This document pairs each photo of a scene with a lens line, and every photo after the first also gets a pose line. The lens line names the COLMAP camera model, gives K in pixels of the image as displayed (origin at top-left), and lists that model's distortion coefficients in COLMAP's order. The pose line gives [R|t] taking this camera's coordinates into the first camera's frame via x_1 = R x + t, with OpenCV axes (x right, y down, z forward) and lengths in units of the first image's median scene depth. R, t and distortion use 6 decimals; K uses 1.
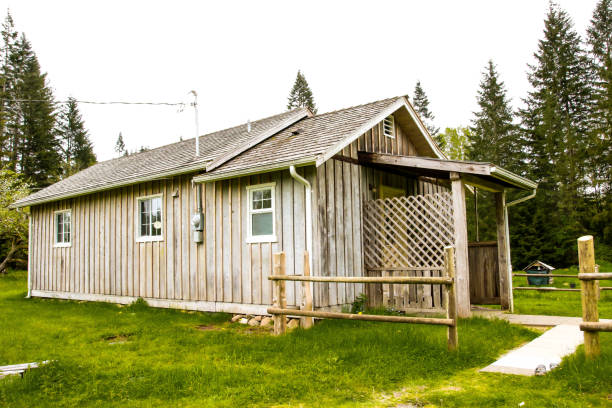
lens RADIAL K [[552.3, 0, 306.0], [0, 552.3, 204.0], [0, 0, 1]] dist [-0.186476, 0.243946]
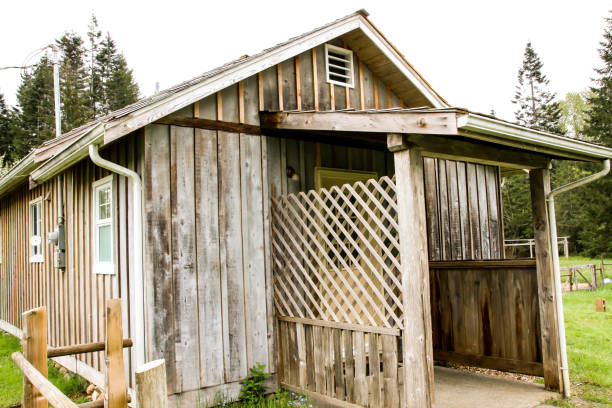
lens RADIAL K [[552.3, 0, 306.0], [0, 552.3, 204.0], [0, 0, 1]] dist [-0.186476, 0.243946]
pose [[0.972749, -0.039392, -0.228491, 0.259592], [0.045918, 0.998673, 0.023316, -0.010401], [0.227270, -0.033173, 0.973267, 0.436891]]
